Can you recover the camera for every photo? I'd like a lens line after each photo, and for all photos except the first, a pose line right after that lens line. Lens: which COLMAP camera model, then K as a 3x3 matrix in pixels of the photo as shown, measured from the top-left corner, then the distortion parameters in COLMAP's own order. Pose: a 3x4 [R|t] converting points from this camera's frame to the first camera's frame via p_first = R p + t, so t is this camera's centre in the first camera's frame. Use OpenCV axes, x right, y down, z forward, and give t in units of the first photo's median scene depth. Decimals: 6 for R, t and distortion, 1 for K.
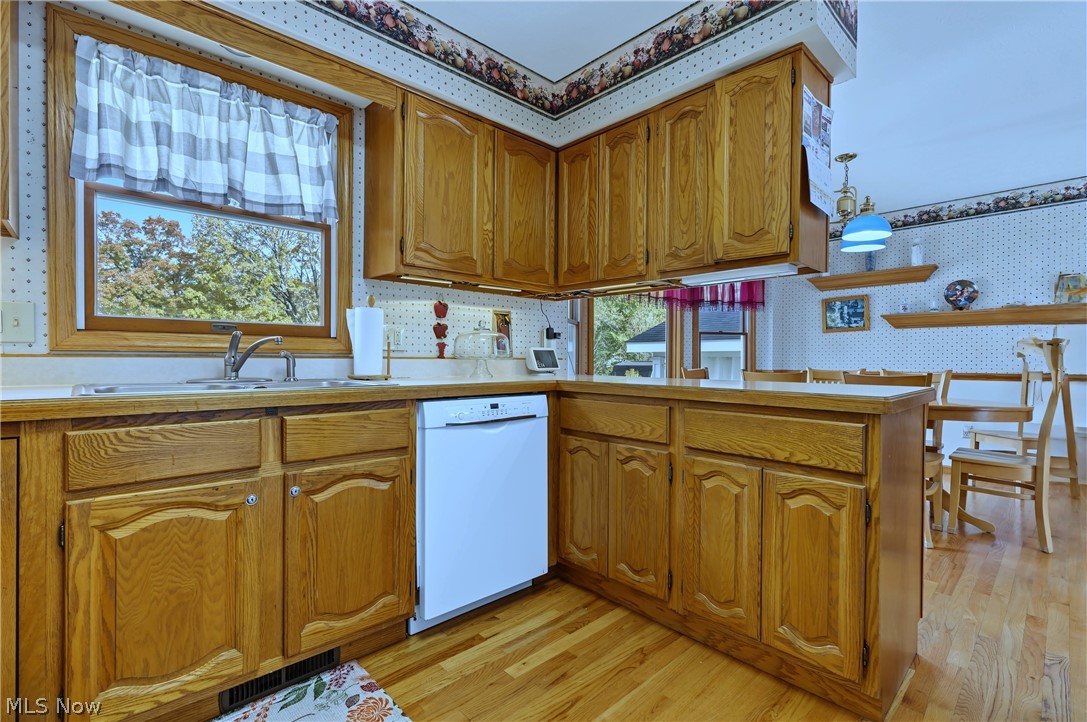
lens RADIAL K [[493.7, 0, 543.5], [0, 493.7, 361.0], [0, 0, 1]] dist [0.000964, 0.000108]
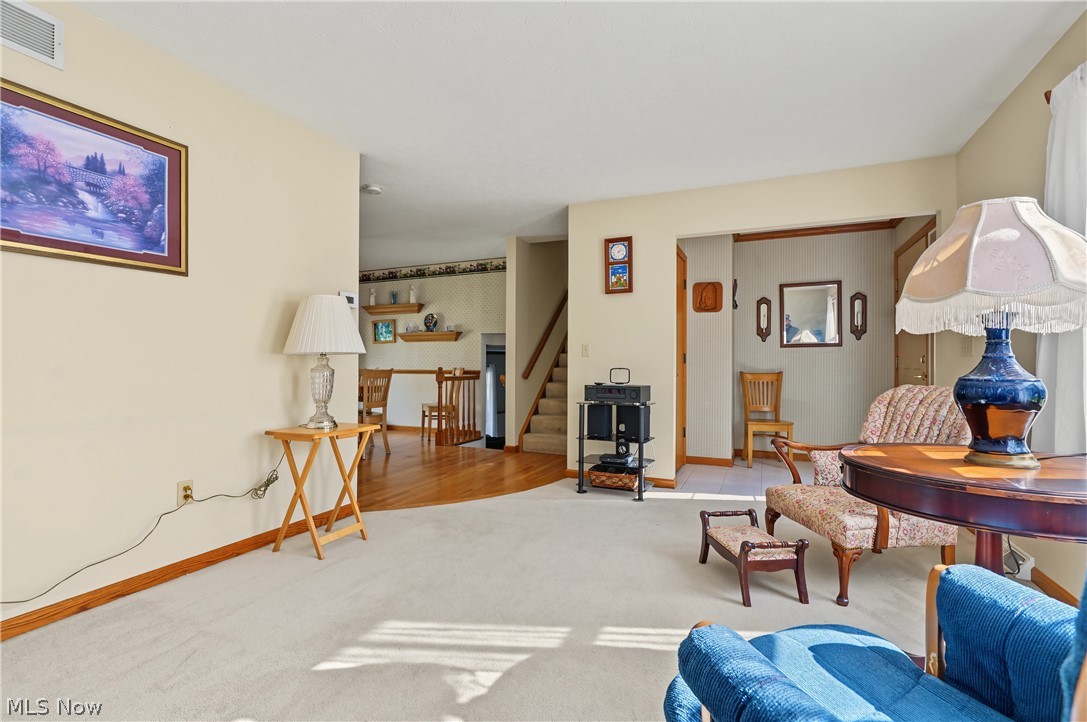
lens RADIAL K [[493.7, 0, 543.5], [0, 493.7, 361.0], [0, 0, 1]] dist [0.000964, 0.000108]
pose [[0.926674, 0.006836, 0.375803, 0.552503], [-0.003892, 0.999956, -0.008593, 0.006682], [-0.375845, 0.006500, 0.926660, -0.637316]]
